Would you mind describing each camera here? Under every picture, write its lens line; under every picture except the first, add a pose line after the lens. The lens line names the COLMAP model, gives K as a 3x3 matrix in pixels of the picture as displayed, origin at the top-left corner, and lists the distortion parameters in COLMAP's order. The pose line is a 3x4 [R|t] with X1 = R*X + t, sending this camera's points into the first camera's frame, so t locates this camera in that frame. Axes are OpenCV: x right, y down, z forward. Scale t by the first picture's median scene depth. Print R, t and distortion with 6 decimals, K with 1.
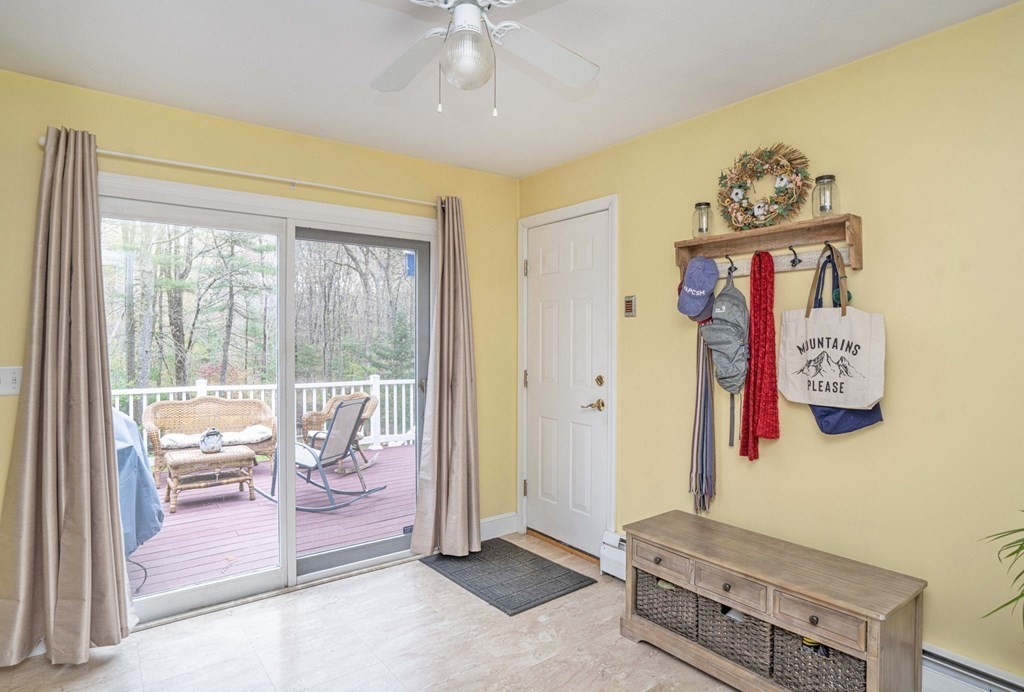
lens RADIAL K [[555.4, 0, 512.0], [0, 555.4, 346.0], [0, 0, 1]] dist [-0.019244, 0.000111]
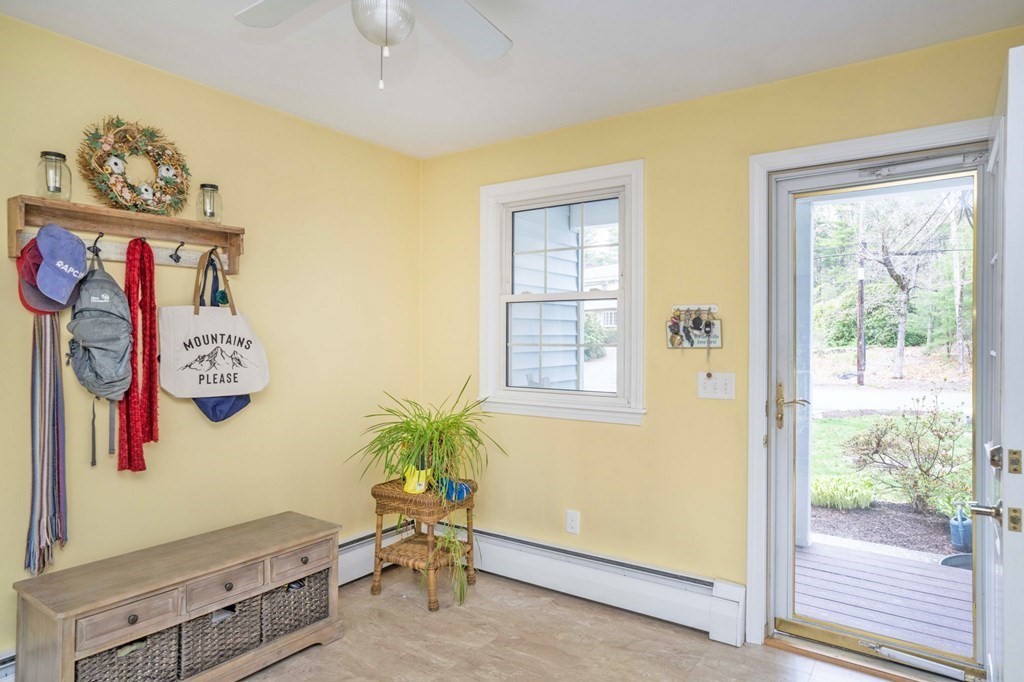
lens RADIAL K [[614.0, 0, 512.0], [0, 614.0, 341.0], [0, 0, 1]] dist [-0.005234, 0.000574]
pose [[-0.293036, -0.007616, 0.956071, -0.700697], [0.007097, 0.999923, 0.010140, -0.008704], [-0.956075, 0.009757, -0.292960, 0.725359]]
